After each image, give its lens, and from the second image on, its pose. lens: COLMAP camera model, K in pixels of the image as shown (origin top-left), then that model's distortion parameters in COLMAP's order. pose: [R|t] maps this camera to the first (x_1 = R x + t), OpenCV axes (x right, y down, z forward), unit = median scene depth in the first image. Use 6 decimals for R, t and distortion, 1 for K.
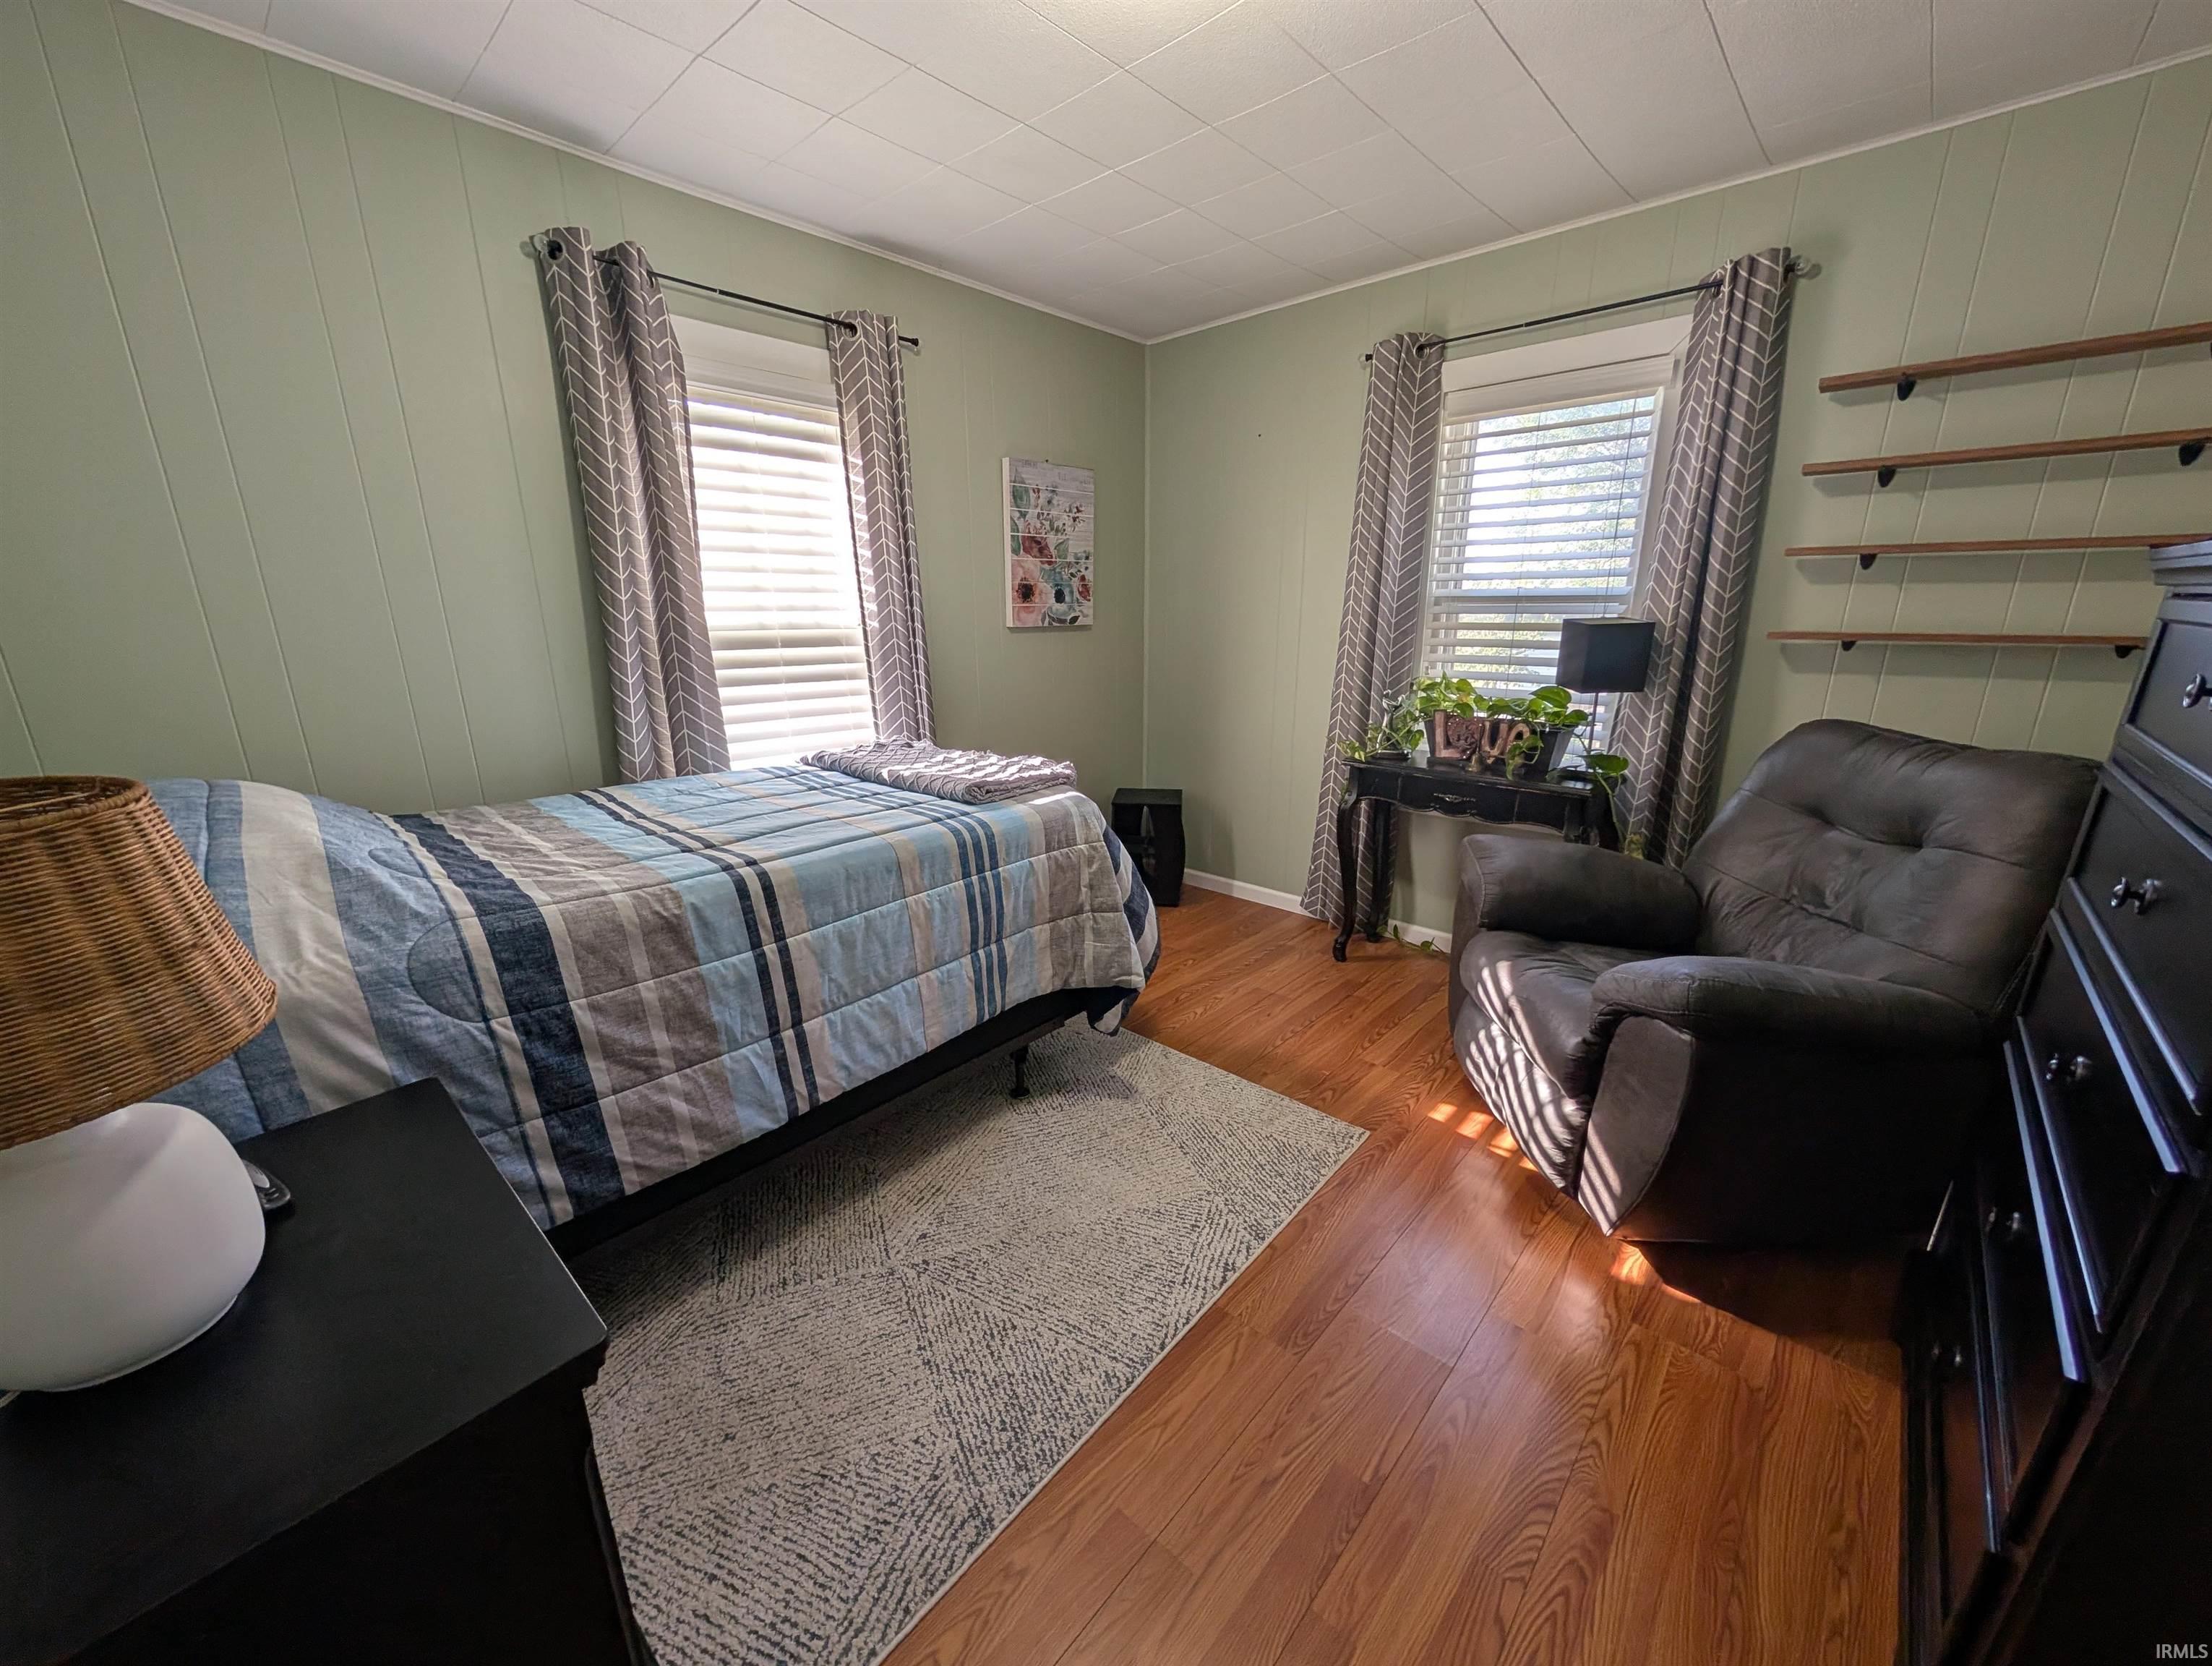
lens RADIAL K [[848.1, 0, 1111.8], [0, 848.1, 845.4], [0, 0, 1]] dist [-0.001930, -0.000005]
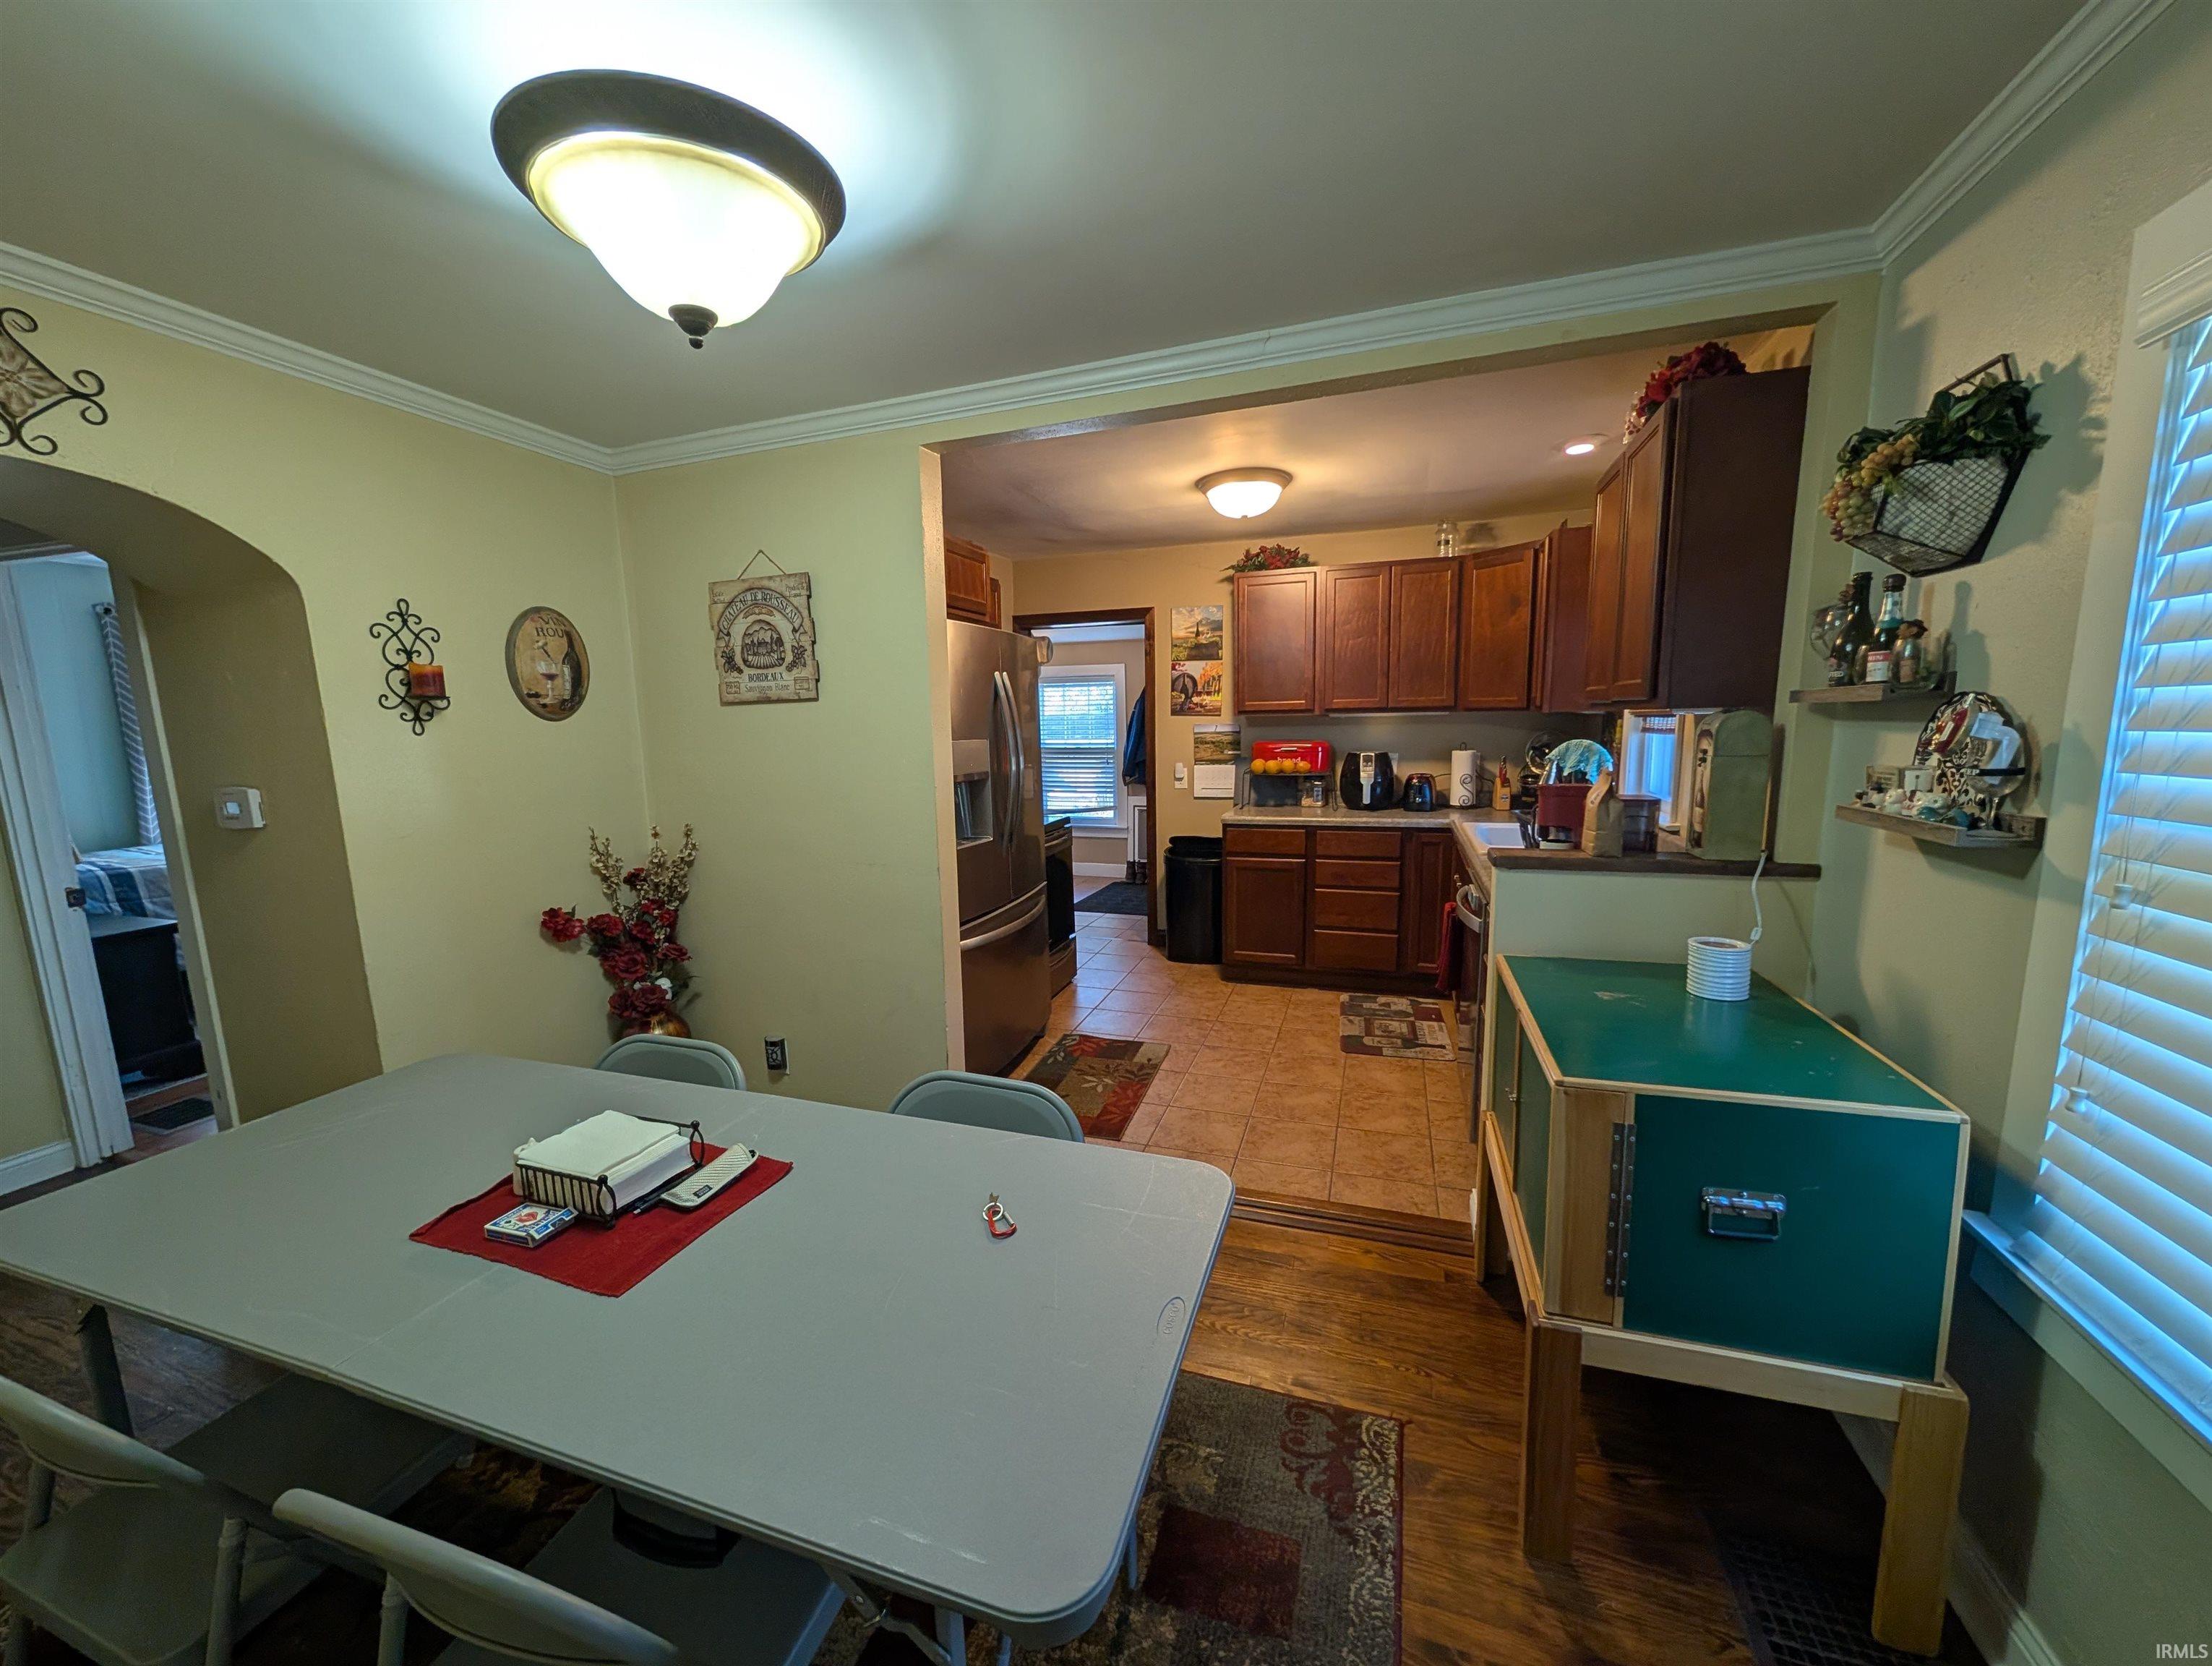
lens RADIAL K [[848.1, 0, 1094.8], [0, 848.1, 839.7], [0, 0, 1]] dist [-0.001930, -0.000005]
pose [[0.917426, -0.075822, 0.390615, 1.232743], [0.132276, 0.983962, -0.119676, 0.764358], [-0.375276, 0.161463, 0.912742, -2.897303]]
